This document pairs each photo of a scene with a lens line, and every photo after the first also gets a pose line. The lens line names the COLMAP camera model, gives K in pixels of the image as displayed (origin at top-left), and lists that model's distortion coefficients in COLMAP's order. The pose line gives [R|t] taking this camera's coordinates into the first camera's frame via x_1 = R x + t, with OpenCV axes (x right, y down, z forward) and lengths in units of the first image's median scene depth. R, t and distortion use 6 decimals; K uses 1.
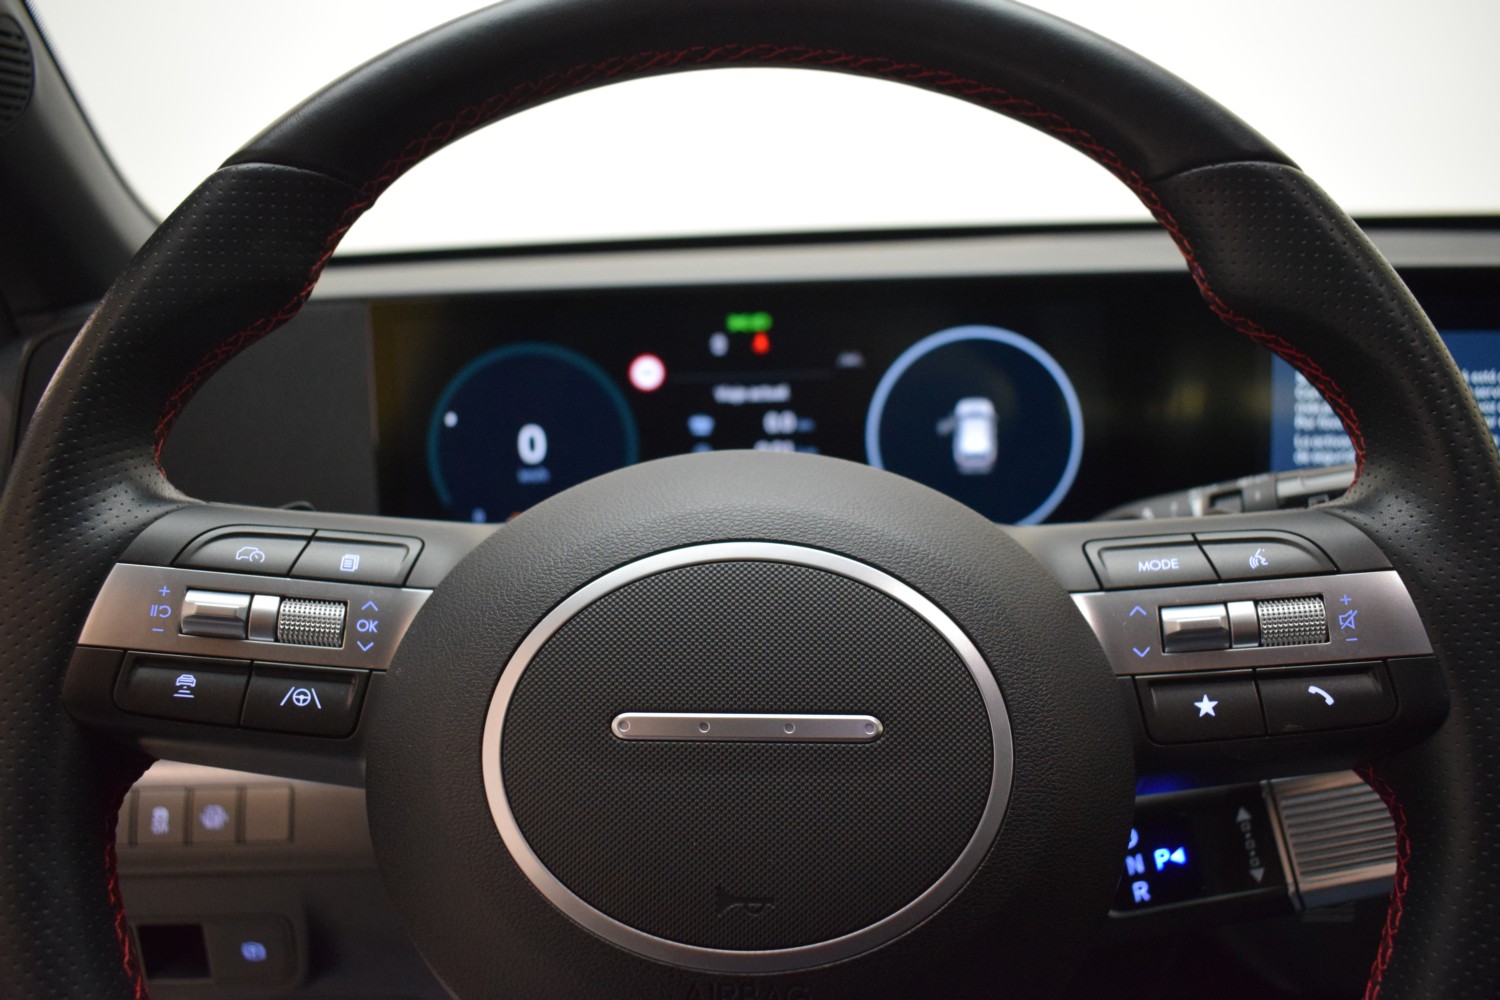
lens RADIAL K [[1242.6, 0, 759.6], [0, 1242.6, 504.6], [0, 0, 1]] dist [-0.088661, 0.012475]
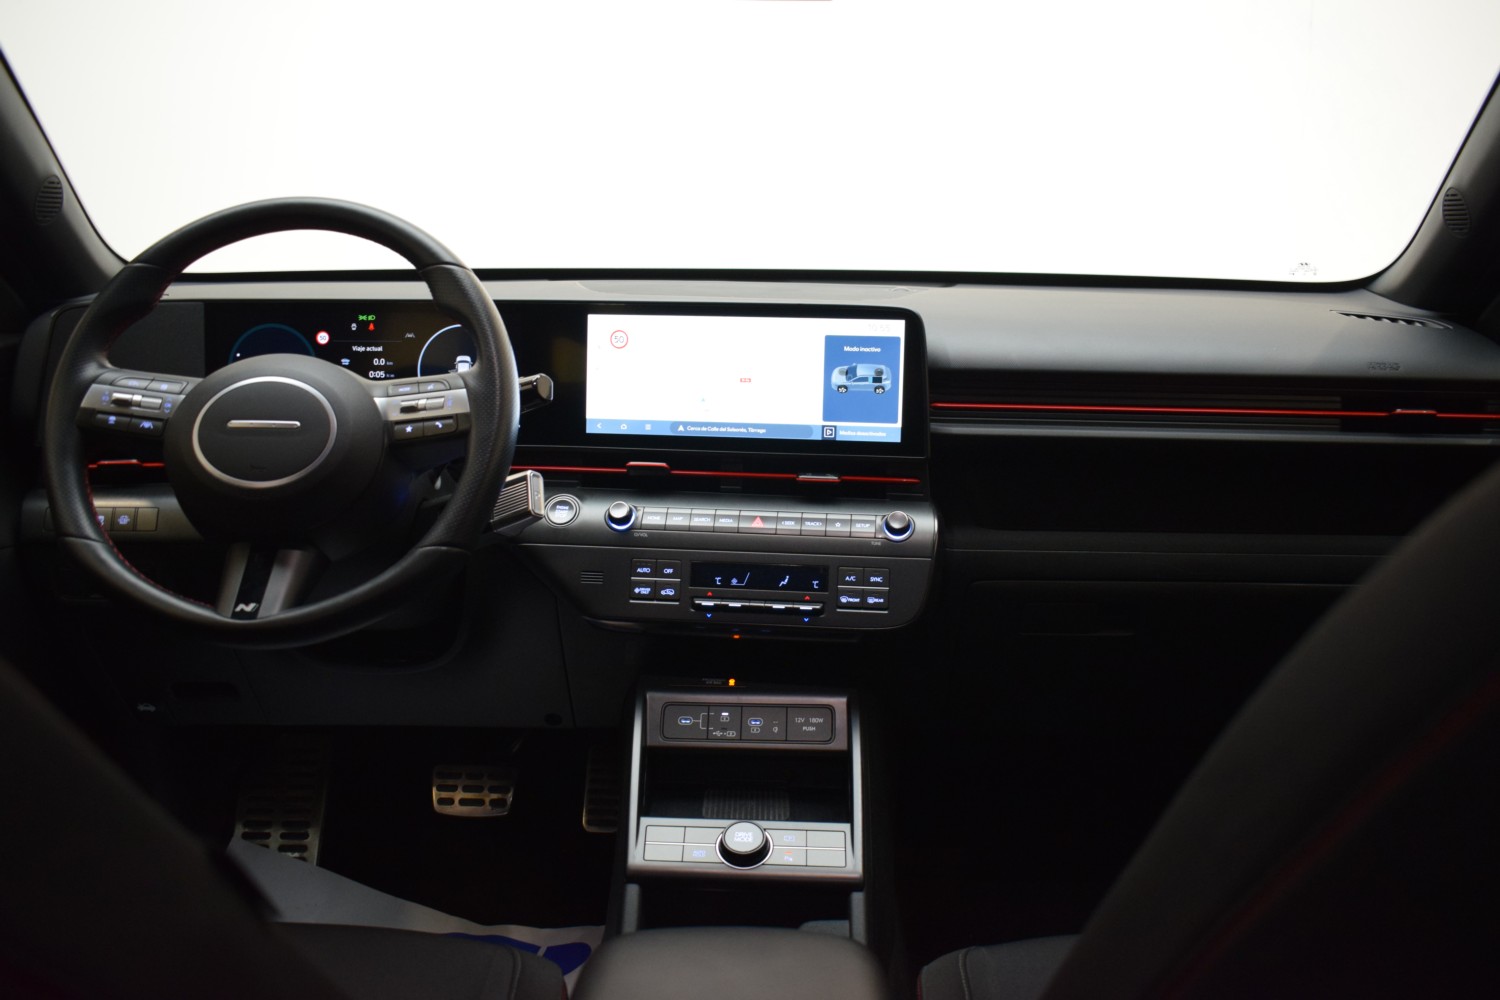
lens RADIAL K [[1242.6, 0, 751.3], [0, 1242.6, 513.2], [0, 0, 1]] dist [-0.088661, 0.012475]
pose [[0.999444, 0.015916, 0.029309, 1.165120], [-0.015941, 0.999873, 0.000617, 0.364881], [-0.029295, -0.001083, 0.999570, -2.332465]]
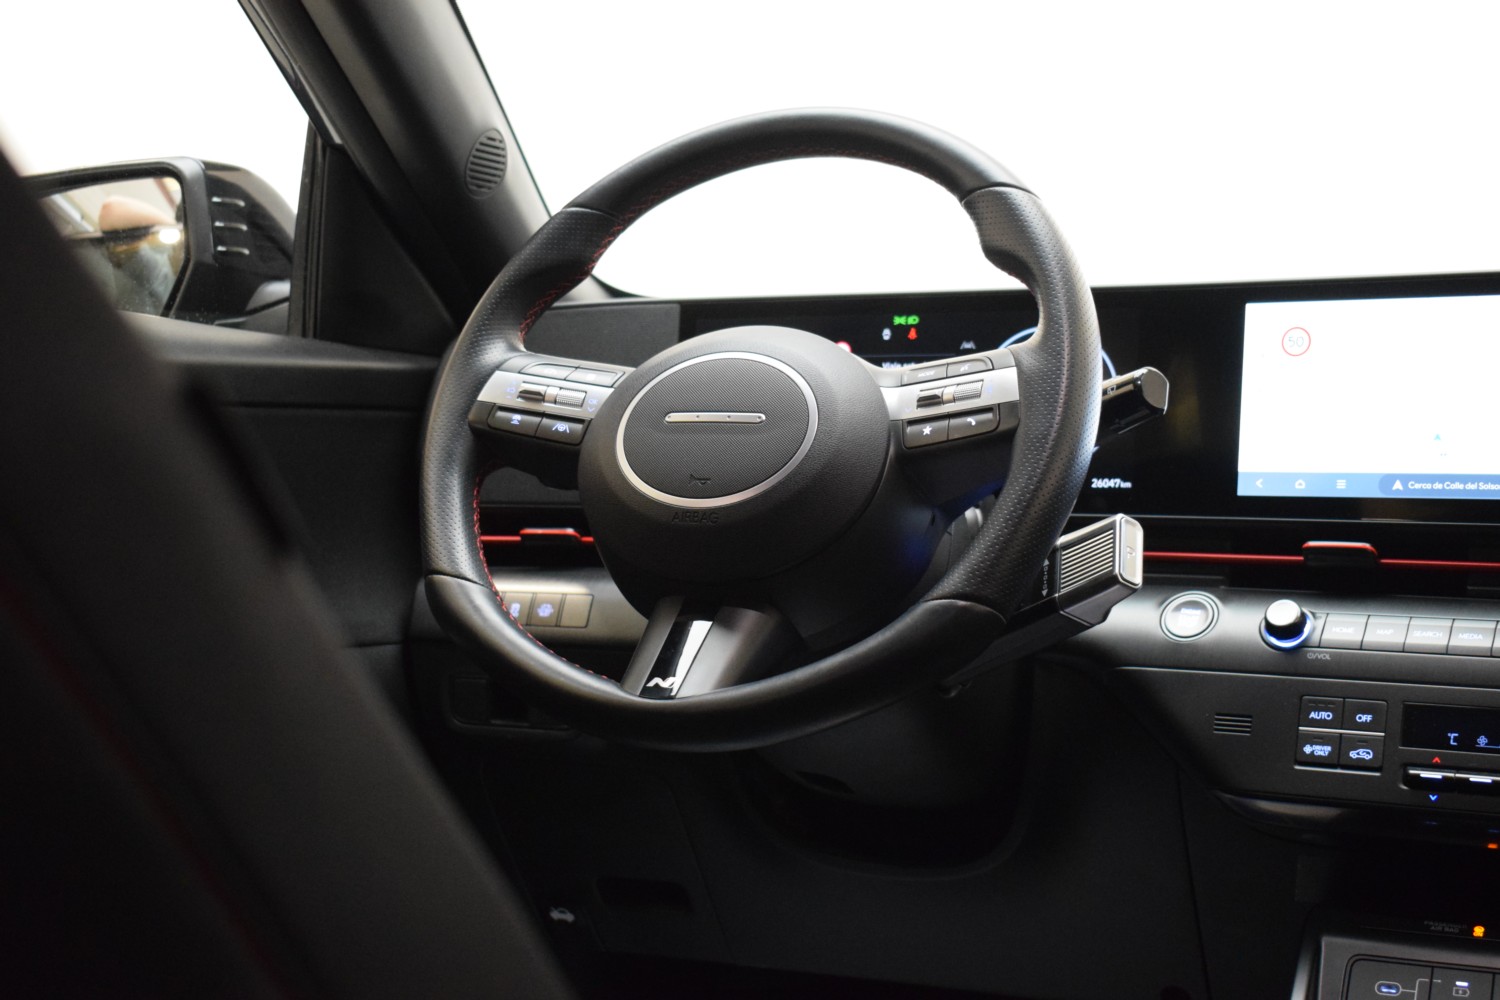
lens RADIAL K [[1962.1, 0, 759.8], [0, 1962.1, 501.7], [0, 0, 1]] dist [-0.060650, 0.000000]
pose [[0.918221, 0.024655, -0.395301, 1.409330], [-0.090329, 0.984794, -0.148398, 0.796848], [0.385631, 0.171969, 0.906485, -2.144117]]
